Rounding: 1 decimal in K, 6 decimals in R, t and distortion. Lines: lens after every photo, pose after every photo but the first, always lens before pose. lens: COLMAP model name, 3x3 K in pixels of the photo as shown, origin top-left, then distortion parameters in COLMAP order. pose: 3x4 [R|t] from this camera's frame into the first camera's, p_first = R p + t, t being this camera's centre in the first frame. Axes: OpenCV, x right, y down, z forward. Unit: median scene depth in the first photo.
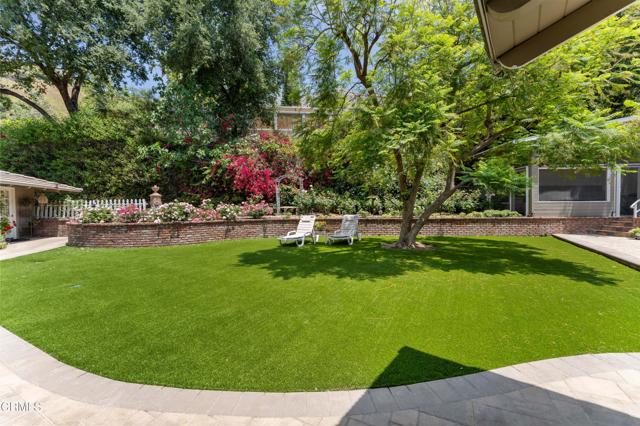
lens RADIAL K [[261.8, 0, 317.8], [0, 261.8, 209.1], [0, 0, 1]] dist [0.002847, 0.000200]
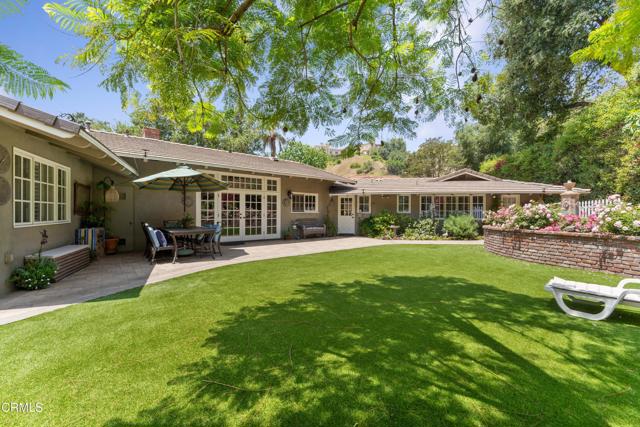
lens RADIAL K [[260.6, 0, 319.9], [0, 260.6, 213.7], [0, 0, 1]] dist [-0.001007, -0.000163]
pose [[-0.482836, -0.000508, -0.875711, 0.611860], [-0.005063, 0.999985, 0.002212, 0.007818], [0.875696, 0.005502, -0.482831, 1.355751]]
